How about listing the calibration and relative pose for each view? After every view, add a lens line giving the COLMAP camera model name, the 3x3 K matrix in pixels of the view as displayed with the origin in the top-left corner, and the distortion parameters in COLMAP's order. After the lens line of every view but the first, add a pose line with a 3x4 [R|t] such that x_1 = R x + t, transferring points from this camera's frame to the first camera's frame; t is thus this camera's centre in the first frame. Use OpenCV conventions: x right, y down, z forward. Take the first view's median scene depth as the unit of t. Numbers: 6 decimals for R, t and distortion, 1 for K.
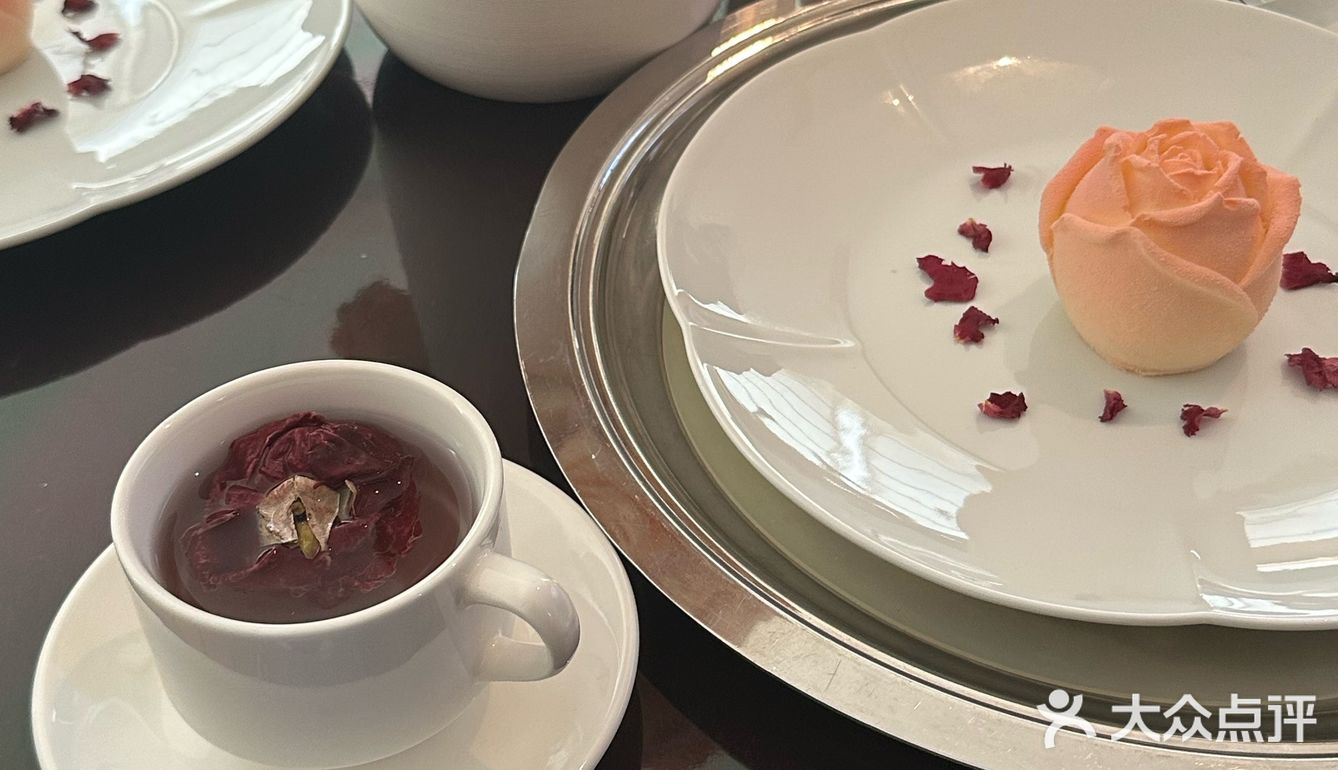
lens RADIAL K [[1858.7, 0, 669.0], [0, 1858.7, 385.0], [0, 0, 1]] dist [0.128779, -0.064985]
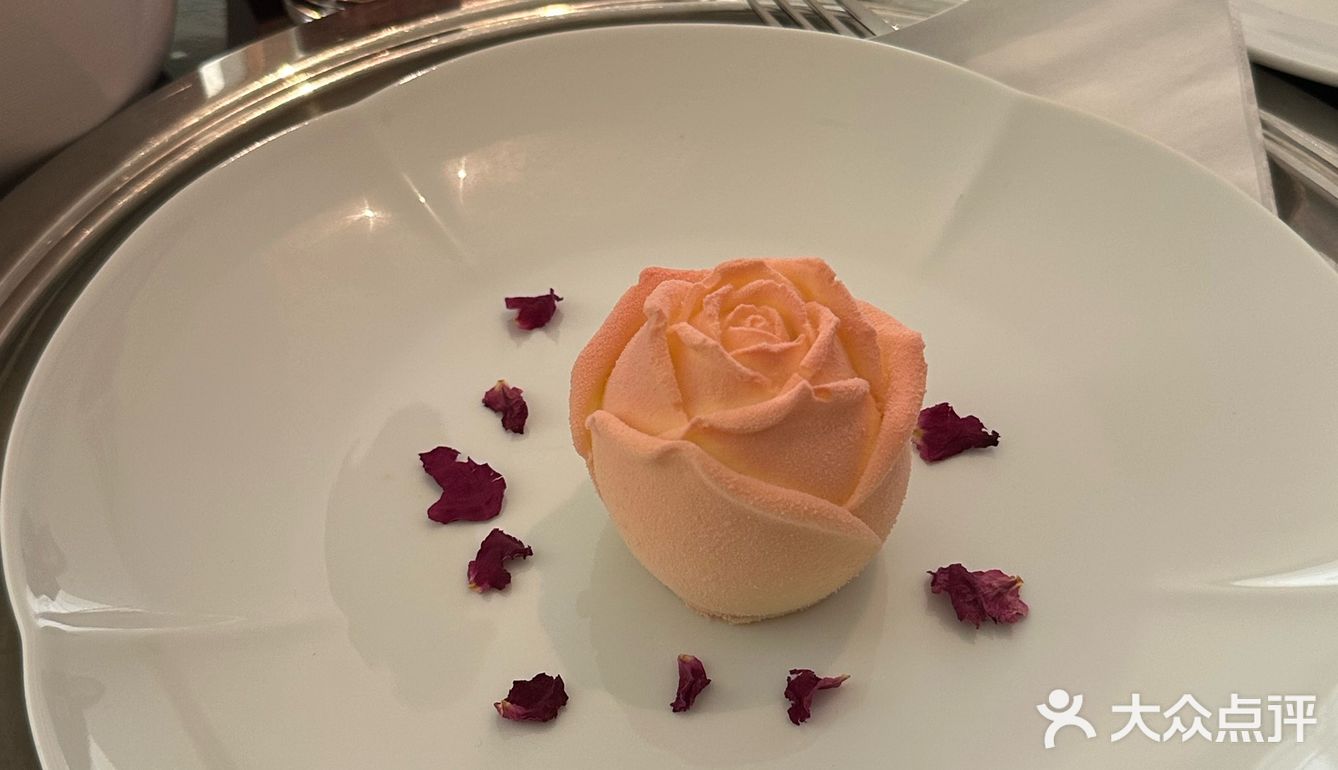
lens RADIAL K [[1858.7, 0, 669.0], [0, 1858.7, 385.0], [0, 0, 1]] dist [0.128779, -0.064985]
pose [[0.989159, -0.087579, 0.117878, 0.158563], [0.081488, 0.995125, 0.055545, -0.136092], [-0.122168, -0.045338, 0.991473, 0.328564]]
